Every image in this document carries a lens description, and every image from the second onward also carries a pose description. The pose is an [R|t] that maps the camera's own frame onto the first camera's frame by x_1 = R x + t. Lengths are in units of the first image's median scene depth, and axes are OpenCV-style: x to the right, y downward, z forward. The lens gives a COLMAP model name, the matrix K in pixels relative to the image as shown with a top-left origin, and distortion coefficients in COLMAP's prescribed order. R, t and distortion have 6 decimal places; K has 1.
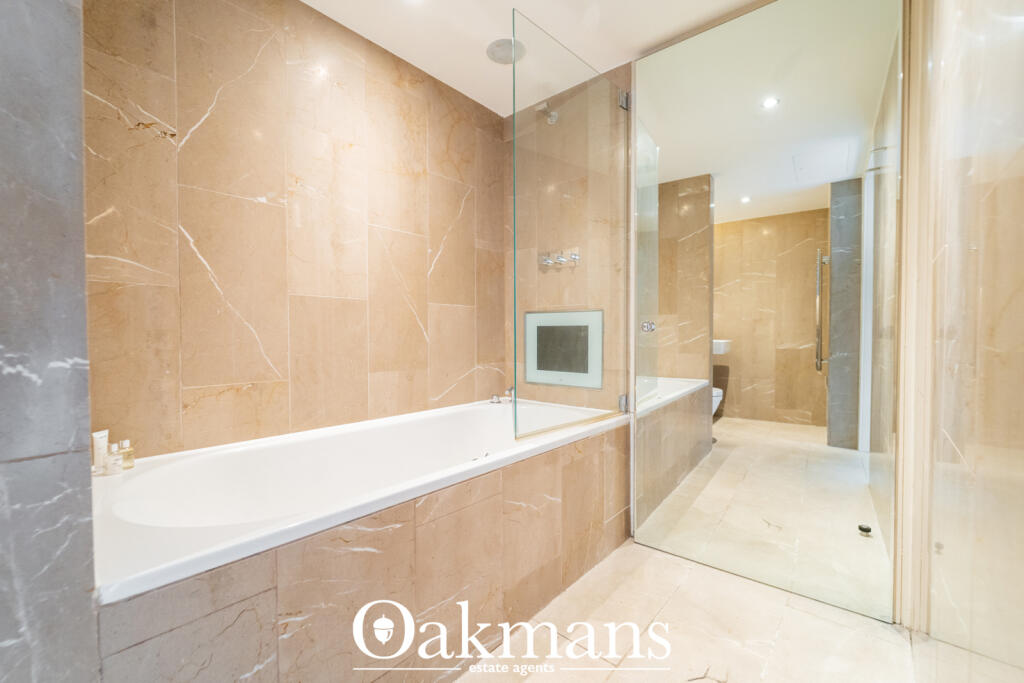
lens RADIAL K [[419.9, 0, 512.2], [0, 419.9, 341.3], [0, 0, 1]] dist [0.004526, -0.001670]
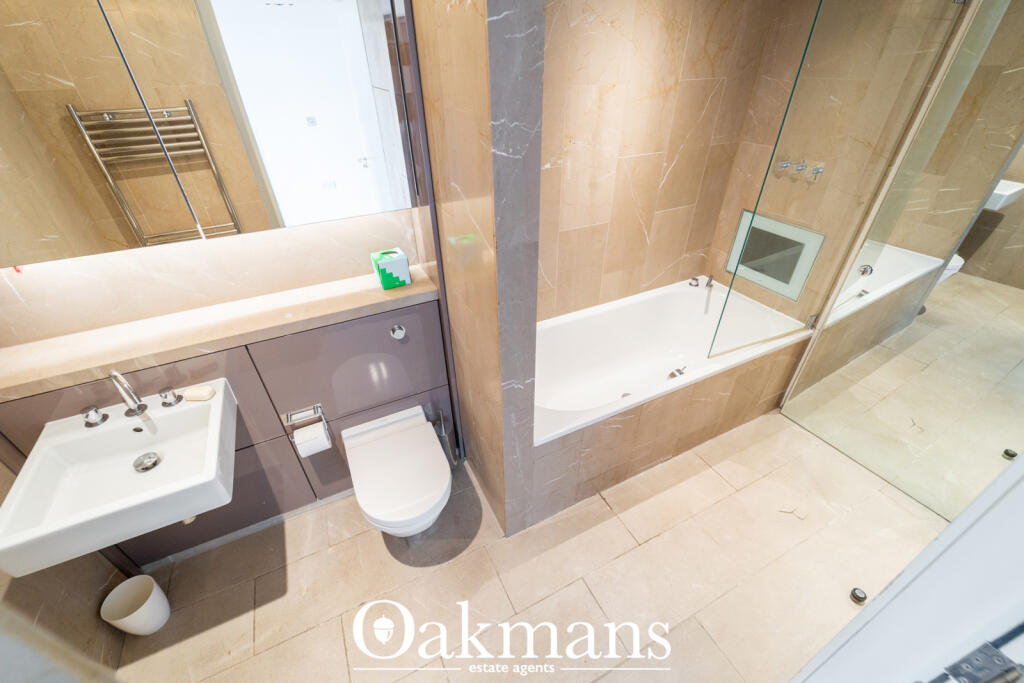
lens RADIAL K [[419.9, 0, 511.9], [0, 419.9, 344.7], [0, 0, 1]] dist [0.004526, -0.001670]
pose [[0.925955, 0.208729, -0.314707, -0.122733], [0.002232, 0.830323, 0.557278, -0.437907], [0.377628, -0.516716, 0.768375, -0.241849]]
